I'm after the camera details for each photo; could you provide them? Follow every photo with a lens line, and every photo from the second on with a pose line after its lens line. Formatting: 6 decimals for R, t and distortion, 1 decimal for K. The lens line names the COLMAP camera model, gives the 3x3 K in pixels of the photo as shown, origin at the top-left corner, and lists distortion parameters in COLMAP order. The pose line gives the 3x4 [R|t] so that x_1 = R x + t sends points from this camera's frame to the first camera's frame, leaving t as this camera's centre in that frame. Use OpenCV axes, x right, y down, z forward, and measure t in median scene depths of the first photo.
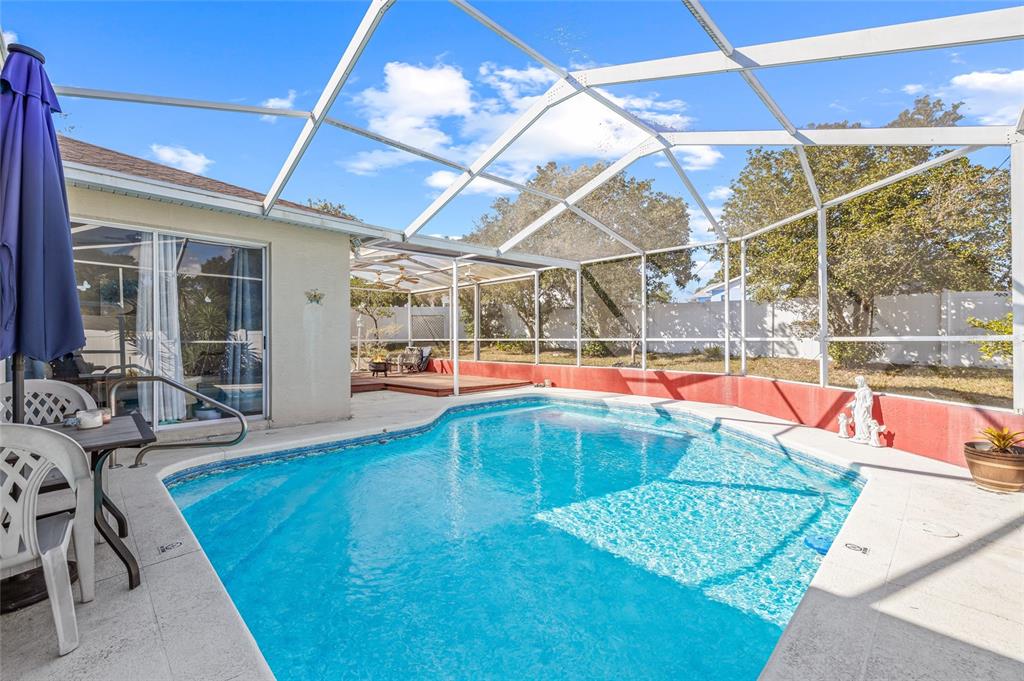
lens RADIAL K [[438.6, 0, 512.0], [0, 438.6, 340.5], [0, 0, 1]] dist [-0.000359, -0.000068]
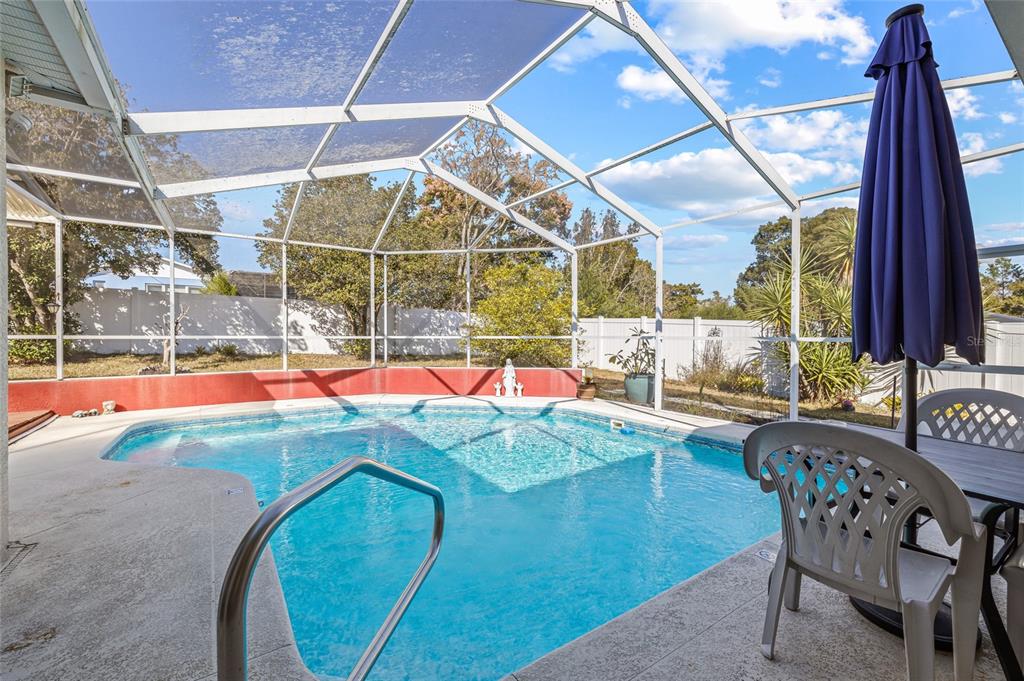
lens RADIAL K [[430.4, 0, 507.3], [0, 430.4, 338.8], [0, 0, 1]] dist [-0.000290, -0.000025]
pose [[0.186896, -0.007879, 0.982348, -0.522021], [0.001687, 0.999969, 0.007699, -0.005209], [-0.982378, 0.000218, 0.186904, 0.409922]]
